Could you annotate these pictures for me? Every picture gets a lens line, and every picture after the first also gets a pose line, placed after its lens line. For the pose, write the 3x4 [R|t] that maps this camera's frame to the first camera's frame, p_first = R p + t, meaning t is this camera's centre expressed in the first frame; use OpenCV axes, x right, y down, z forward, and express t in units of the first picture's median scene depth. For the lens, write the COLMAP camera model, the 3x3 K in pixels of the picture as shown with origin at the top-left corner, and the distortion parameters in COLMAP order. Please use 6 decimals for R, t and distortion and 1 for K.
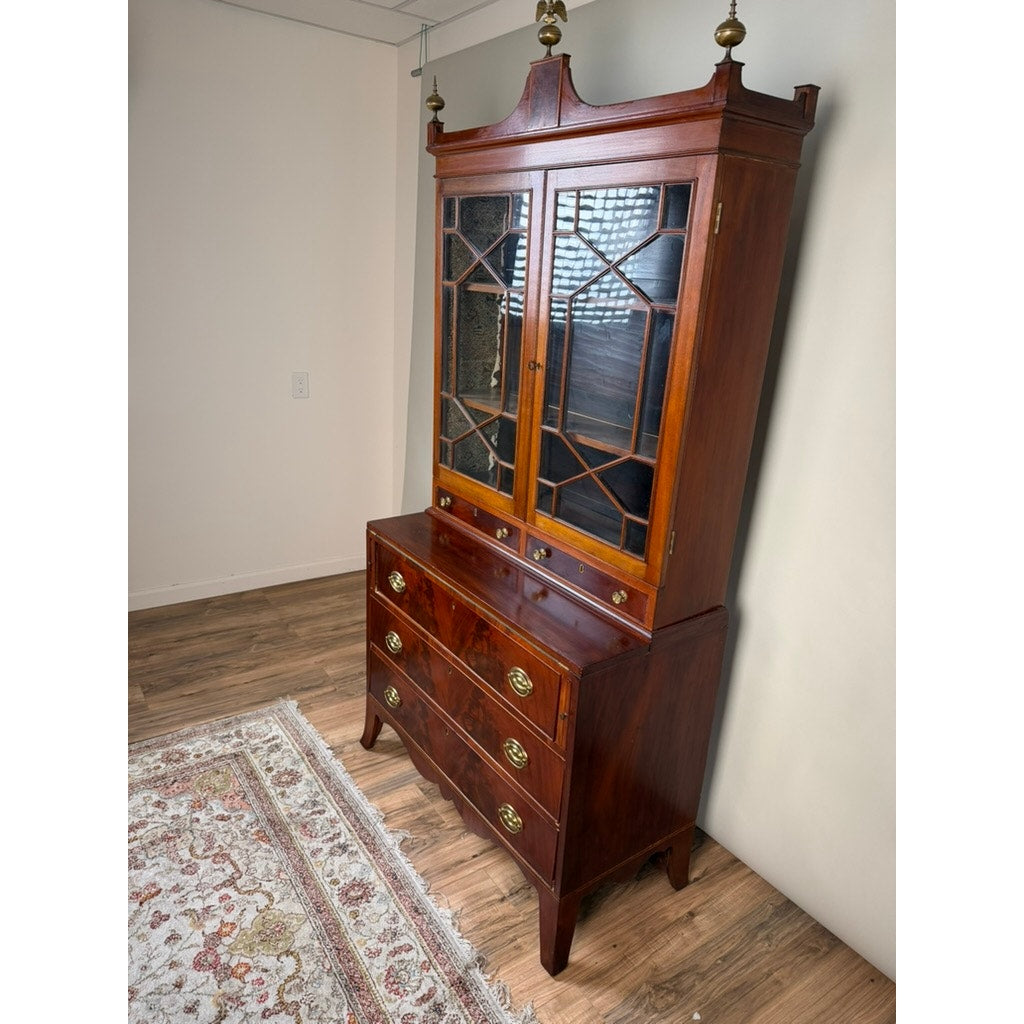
lens RADIAL K [[722.7, 0, 512.0], [0, 722.7, 512.0], [0, 0, 1]] dist [0.002804, -0.004885]
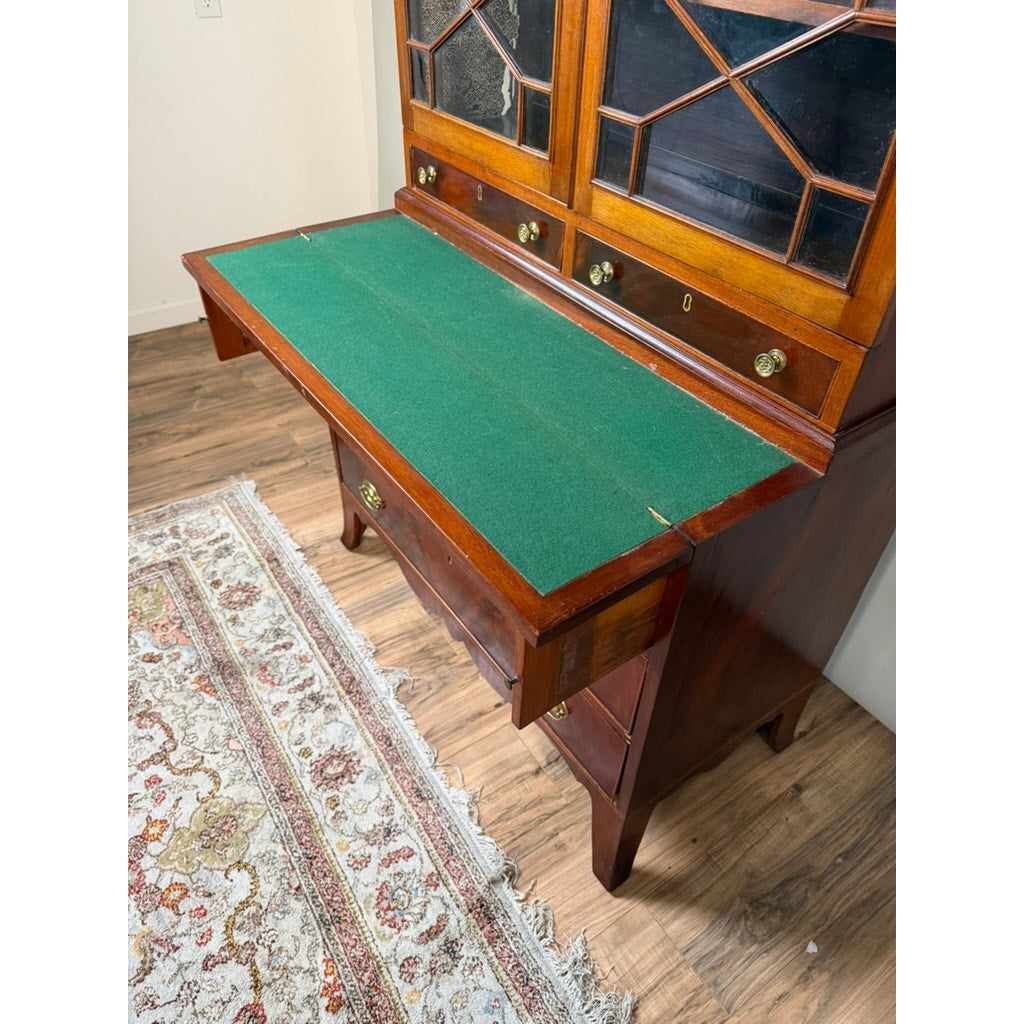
lens RADIAL K [[723.1, 0, 523.6], [0, 723.1, 511.7], [0, 0, 1]] dist [0.005451, -0.007439]
pose [[0.999706, -0.012486, -0.020769, -0.008841], [0.019494, 0.923465, 0.383188, 0.015539], [0.014395, -0.383480, 0.923437, 0.426006]]
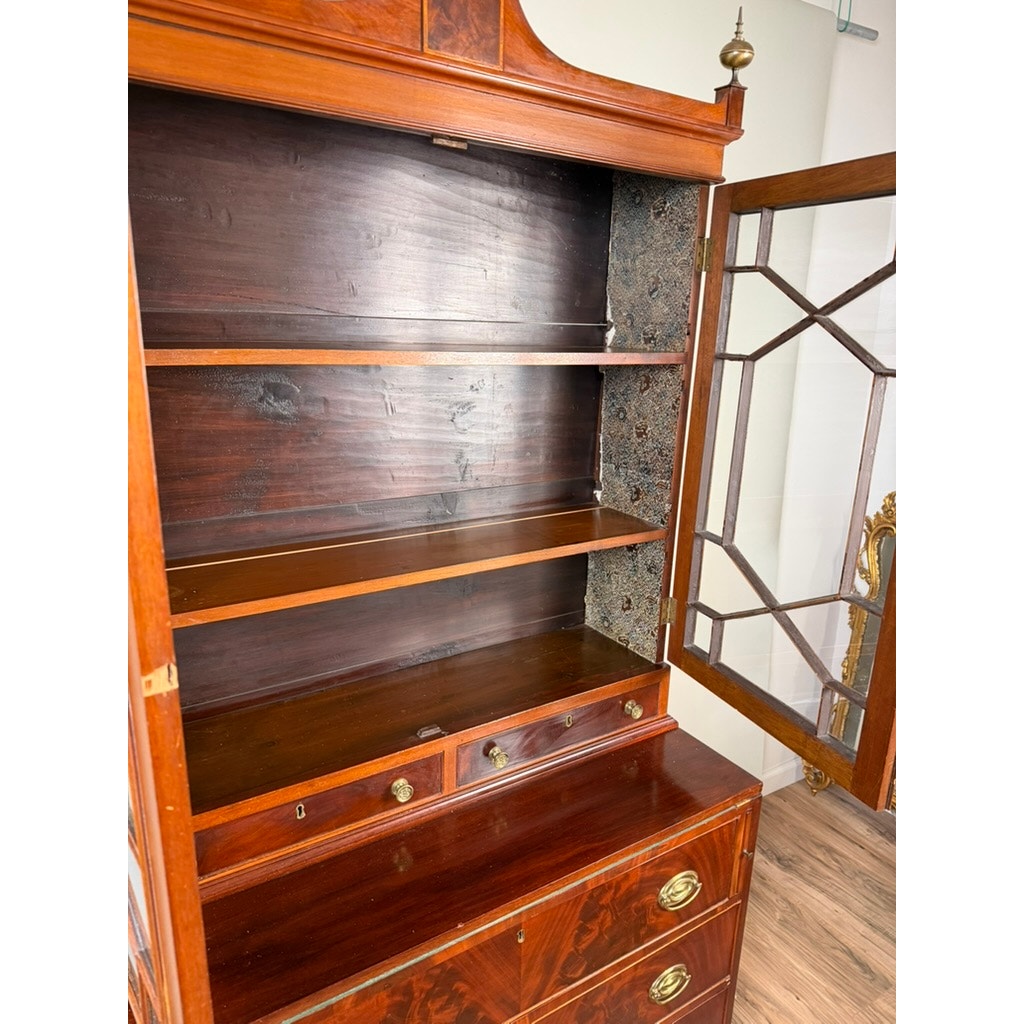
lens RADIAL K [[728.4, 0, 512.0], [0, 728.4, 512.0], [0, 0, 1]] dist [-0.003281, -0.002439]
pose [[0.071298, -0.308036, 0.948699, -0.484511], [0.301245, 0.913356, 0.273921, -0.300345], [-0.950878, 0.266261, 0.157915, 0.811647]]
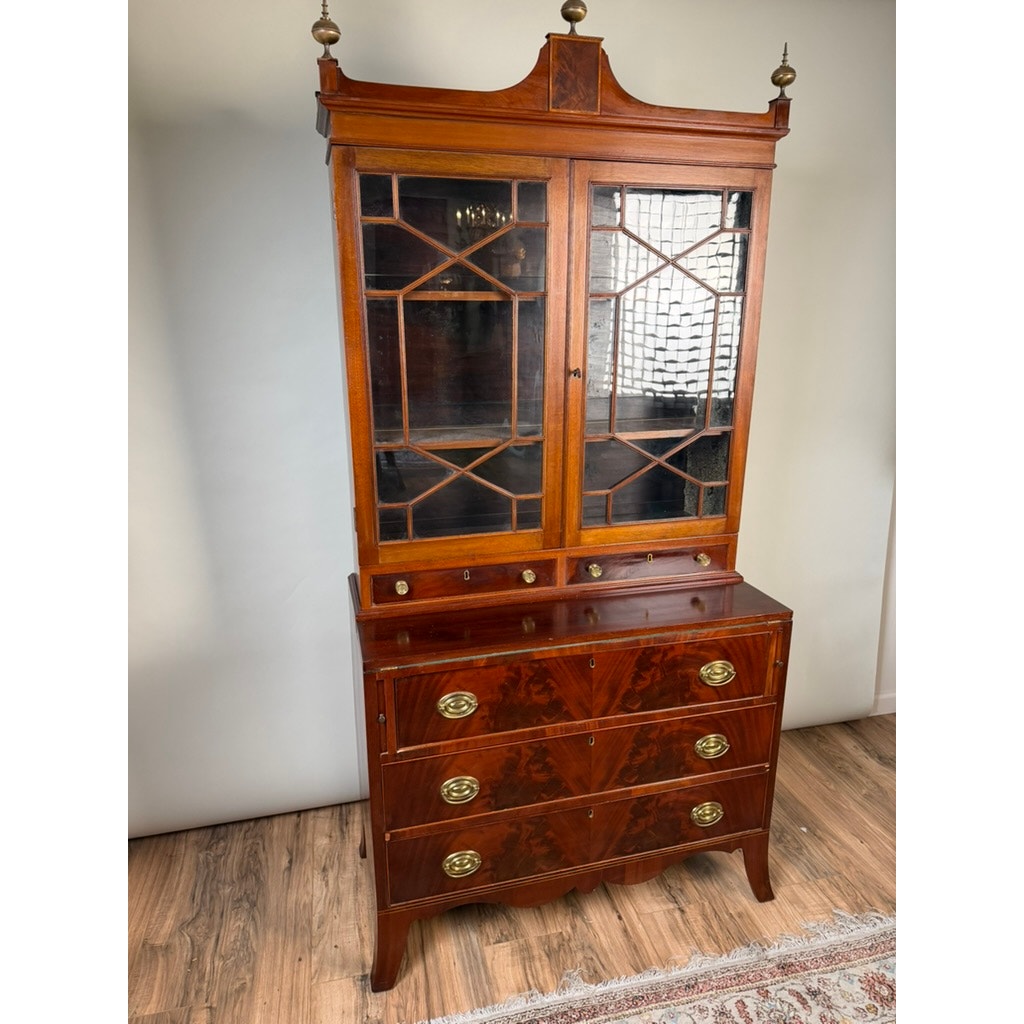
lens RADIAL K [[716.4, 0, 503.1], [0, 716.4, 515.6], [0, 0, 1]] dist [0.035952, -0.046264]
pose [[0.368124, -0.304507, 0.878499, -0.788215], [0.325114, 0.927361, 0.185209, -0.215234], [-0.871083, 0.217433, 0.440384, 0.660547]]
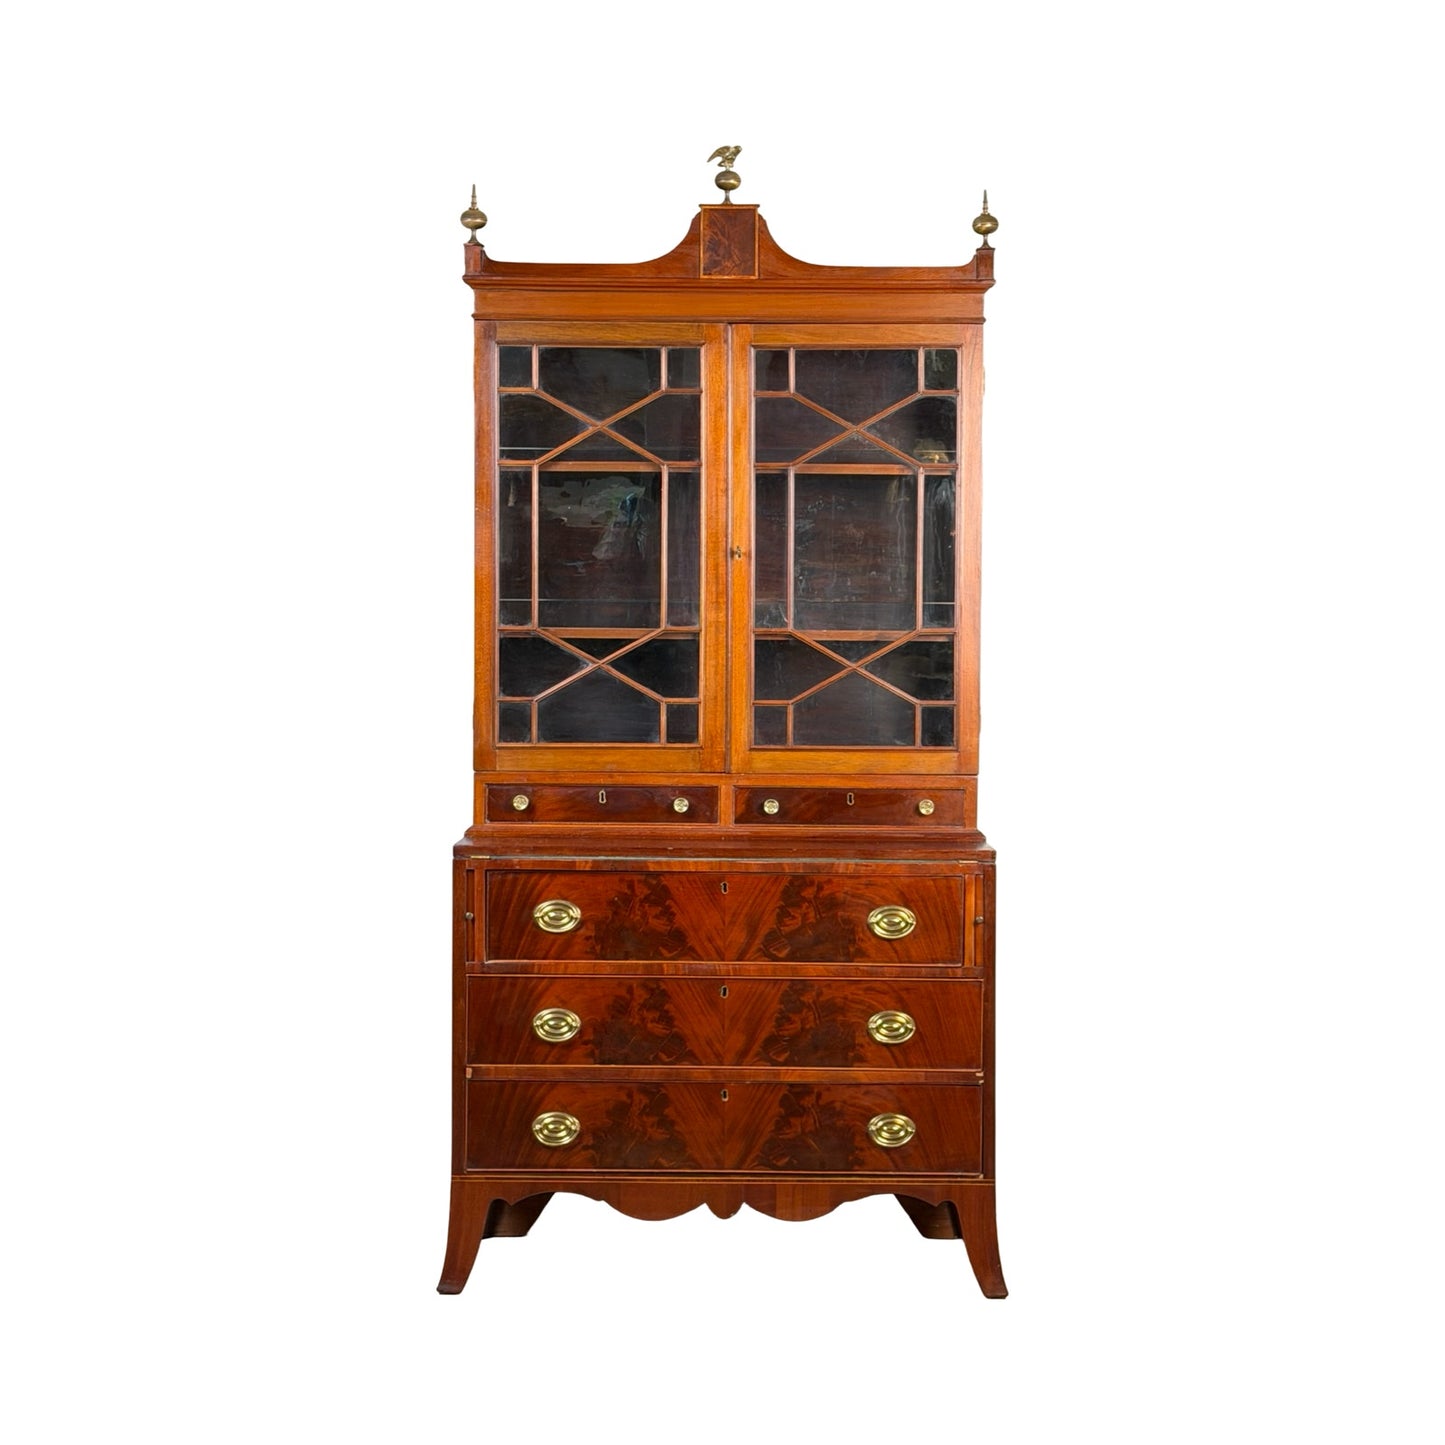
lens RADIAL K [[2854.4, 0, 722.5], [0, 2854.4, 722.5], [0, 0, 1]] dist [0.082828, 0.322222]
pose [[0.605369, -0.080212, 0.791893, -2.222008], [0.286046, 0.950365, -0.122406, 0.311554], [-0.742769, 0.300618, 0.598266, -0.703813]]
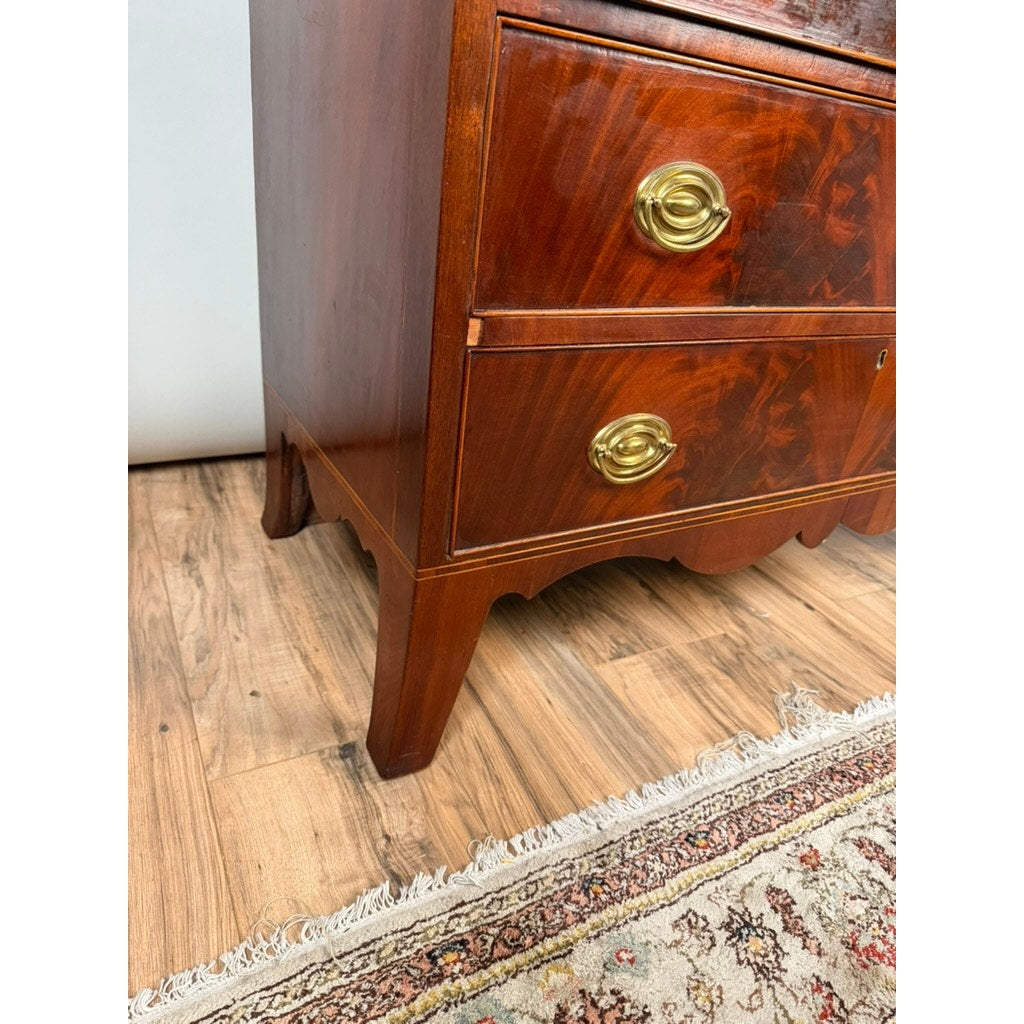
lens RADIAL K [[733.0, 0, 512.0], [0, 733.0, 512.0], [0, 0, 1]] dist [0.048456, -0.105602]
pose [[0.129027, -0.504894, 0.853483, -0.488593], [0.210278, 0.855035, 0.474023, 0.160010], [-0.969090, 0.118306, 0.216491, 1.145129]]
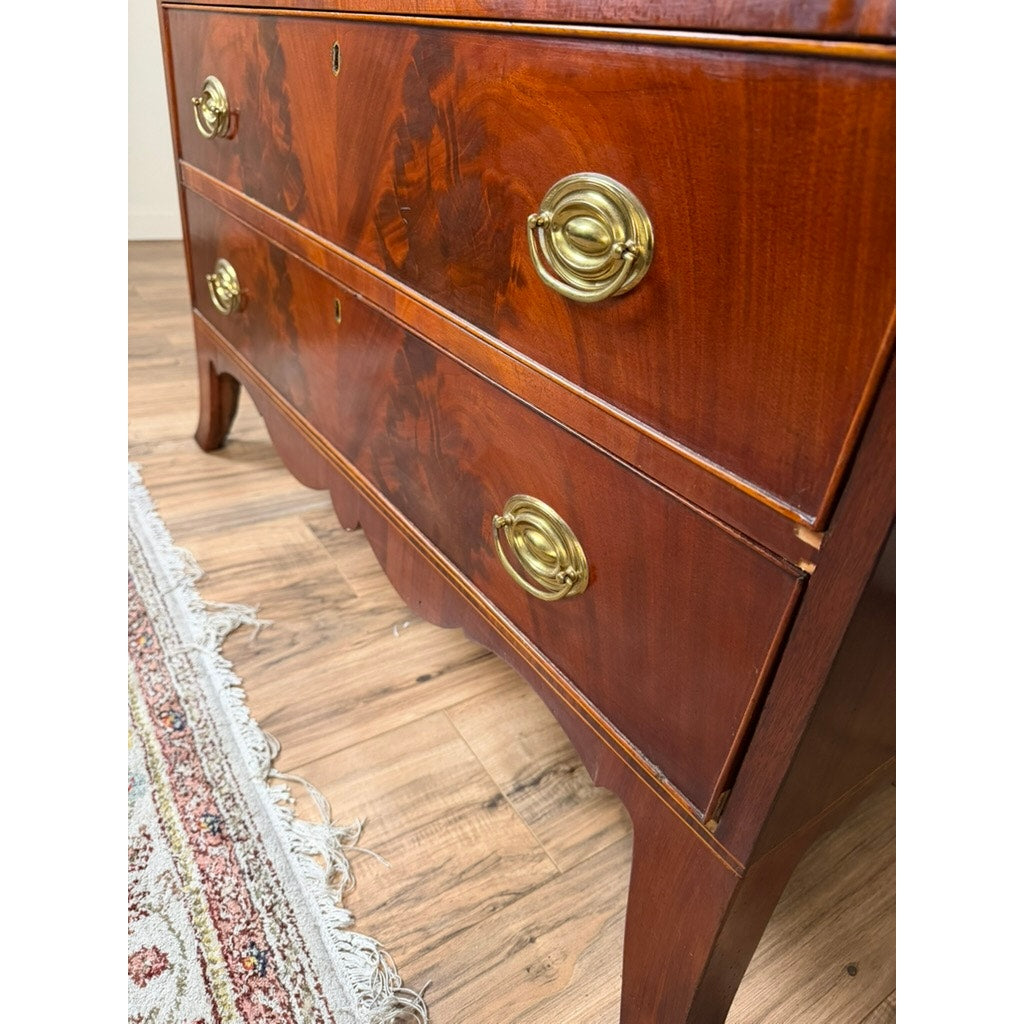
lens RADIAL K [[771.9, 0, 512.0], [0, 771.9, 512.0], [0, 0, 1]] dist [0.003735, -0.003904]
pose [[0.998915, 0.046074, -0.006826, -0.008539], [-0.043540, 0.975753, 0.214502, 0.327562], [0.016543, -0.213972, 0.976700, 0.678558]]
